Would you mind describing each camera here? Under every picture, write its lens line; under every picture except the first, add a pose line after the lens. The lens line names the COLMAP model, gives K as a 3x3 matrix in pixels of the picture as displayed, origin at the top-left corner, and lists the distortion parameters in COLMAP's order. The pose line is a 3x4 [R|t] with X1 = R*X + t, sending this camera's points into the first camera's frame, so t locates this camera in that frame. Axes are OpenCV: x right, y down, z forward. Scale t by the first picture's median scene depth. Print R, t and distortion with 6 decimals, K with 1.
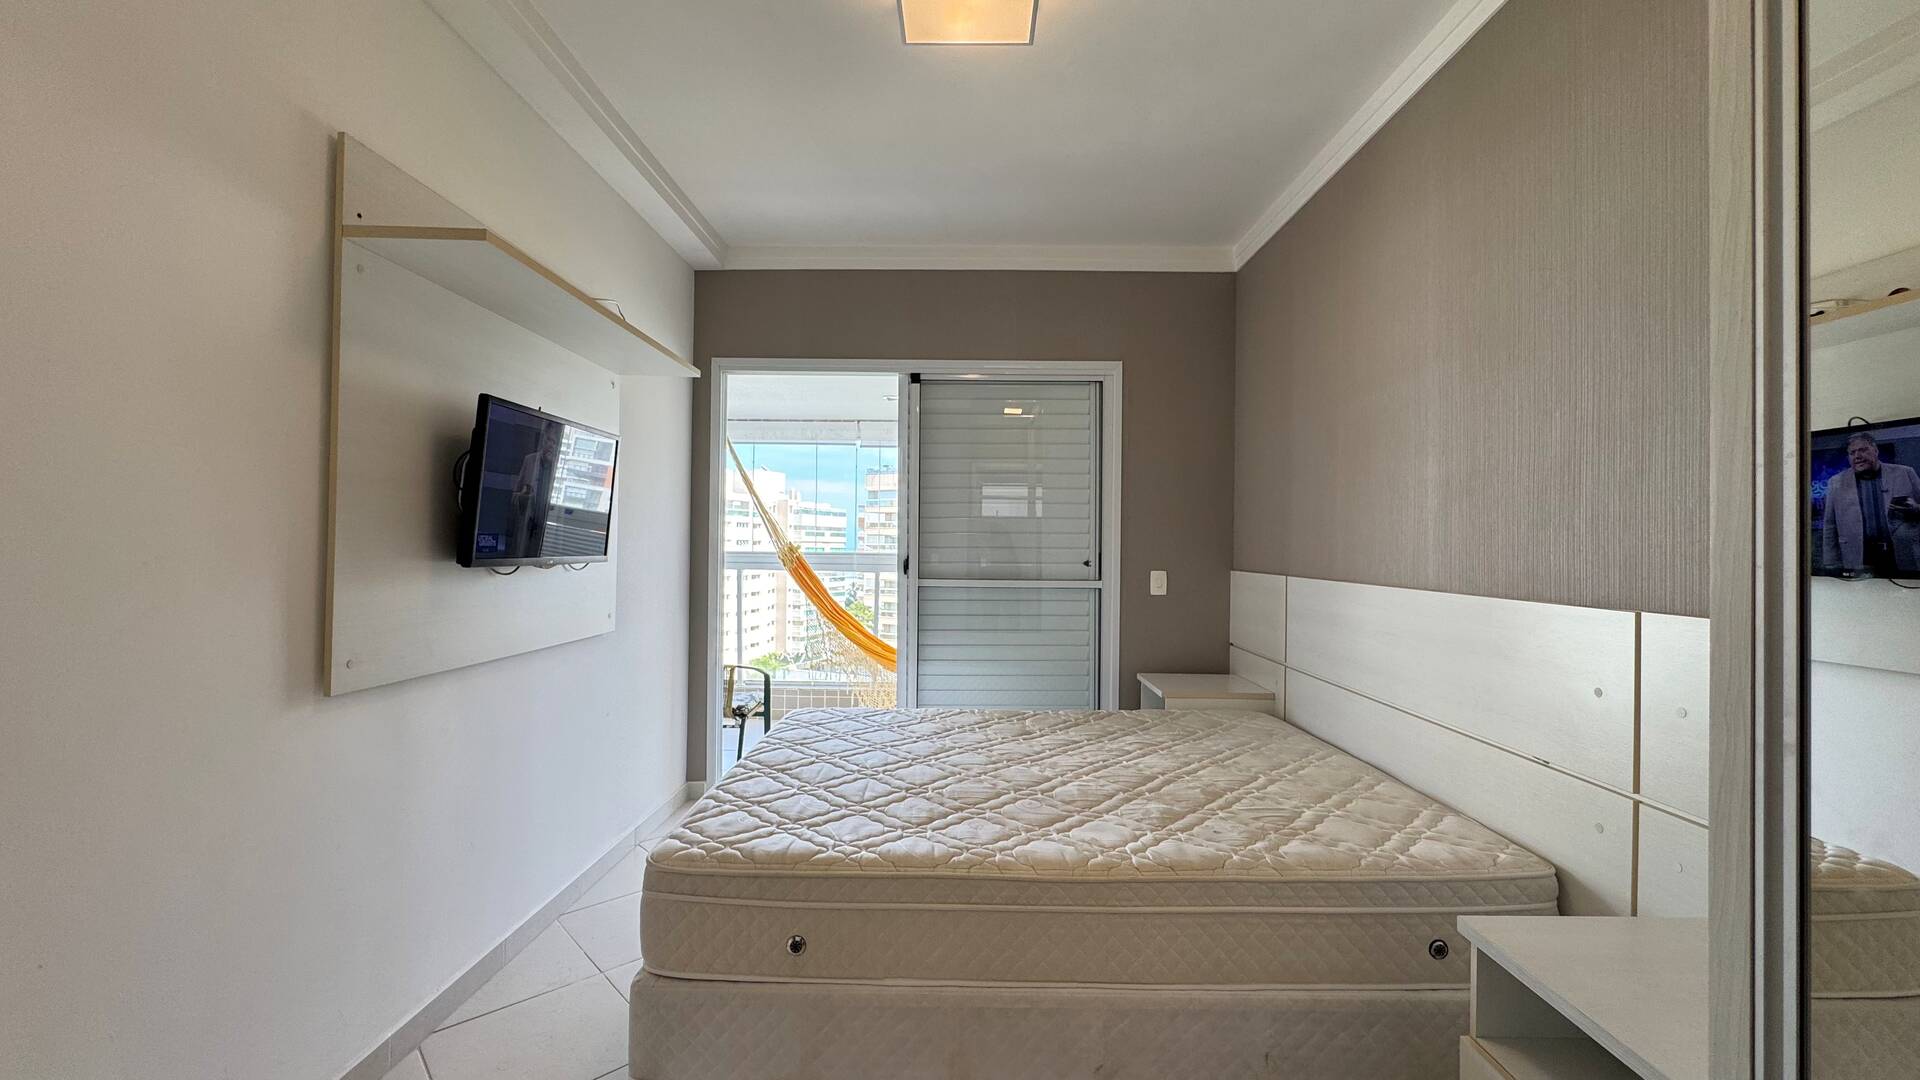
lens RADIAL K [[764.0, 0, 958.5], [0, 764.0, 540.9], [0, 0, 1]] dist [-0.003273, 0.000133]
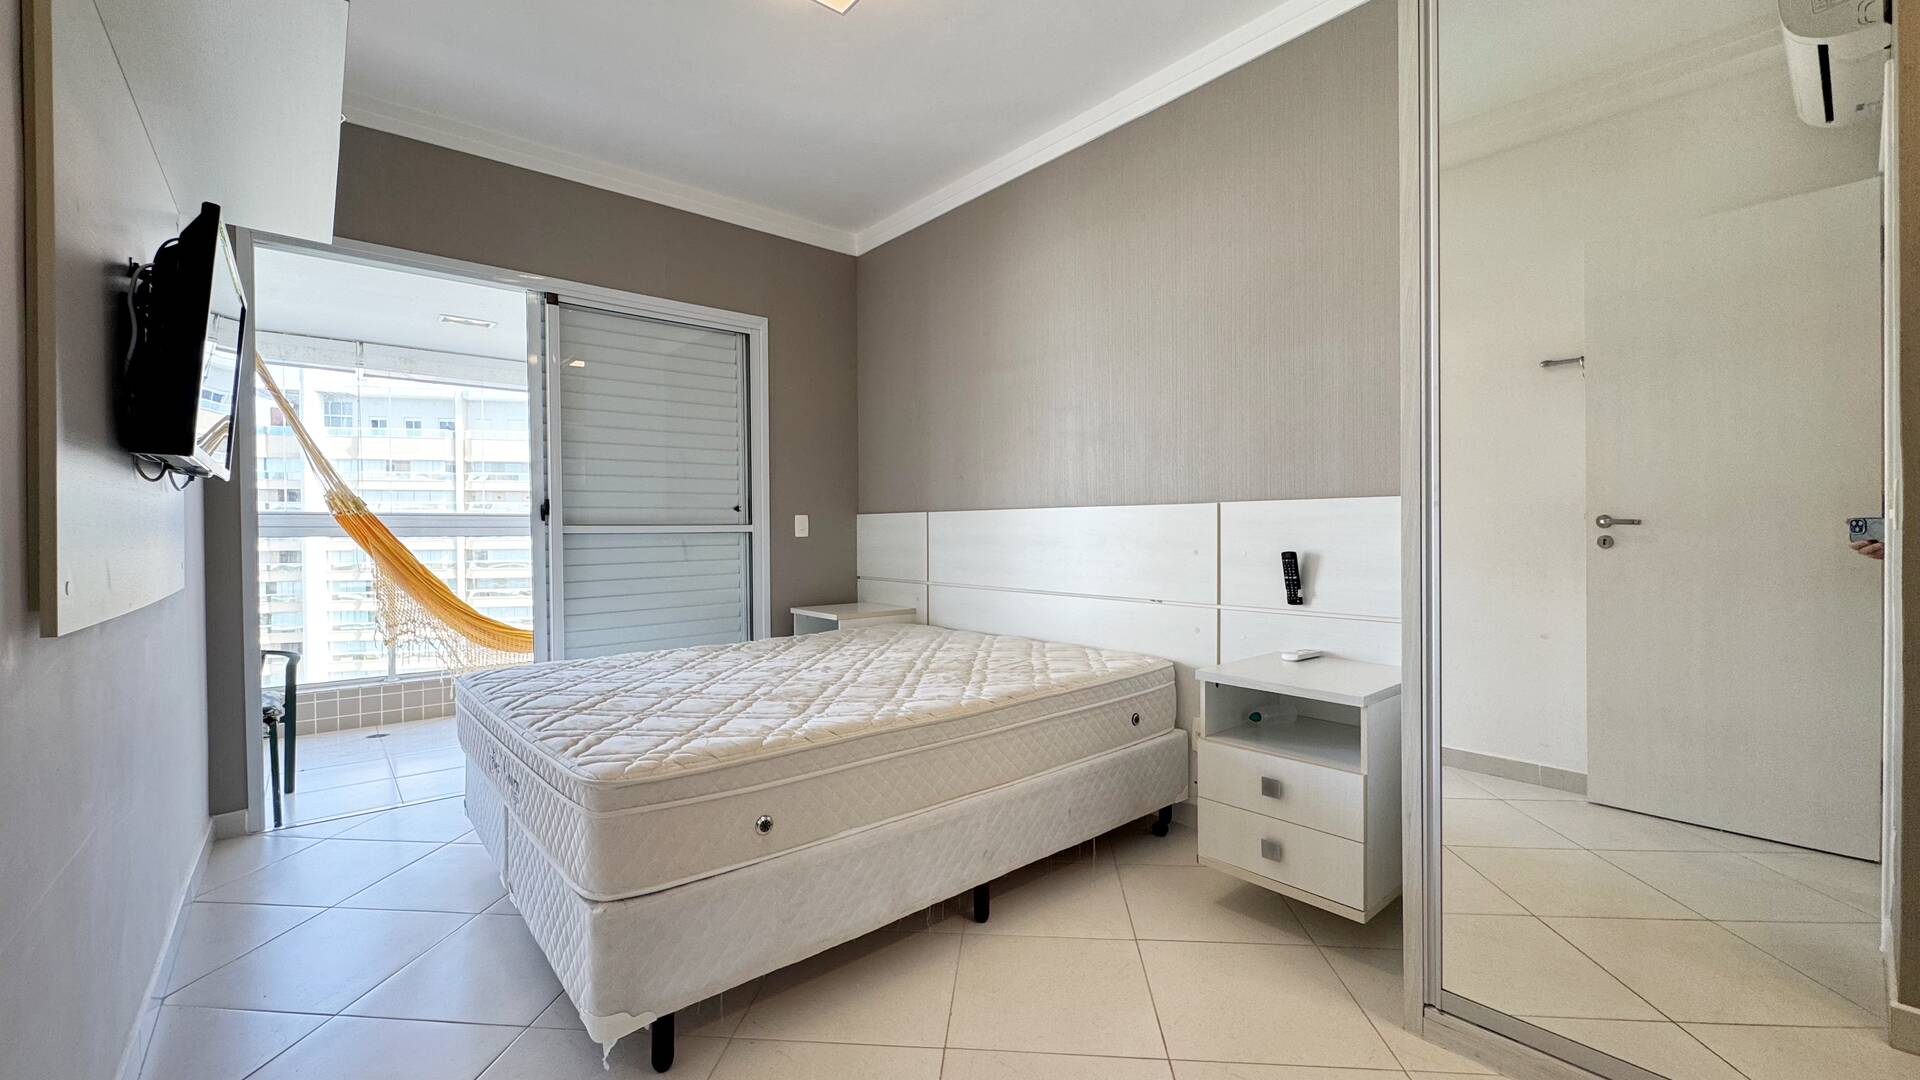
lens RADIAL K [[764.0, 0, 958.5], [0, 764.0, 540.9], [0, 0, 1]] dist [-0.003273, 0.000133]
pose [[0.754147, -0.026201, 0.656183, -0.292222], [0.012766, 0.999600, 0.025241, 0.051876], [-0.656582, -0.010659, 0.754179, 0.021217]]
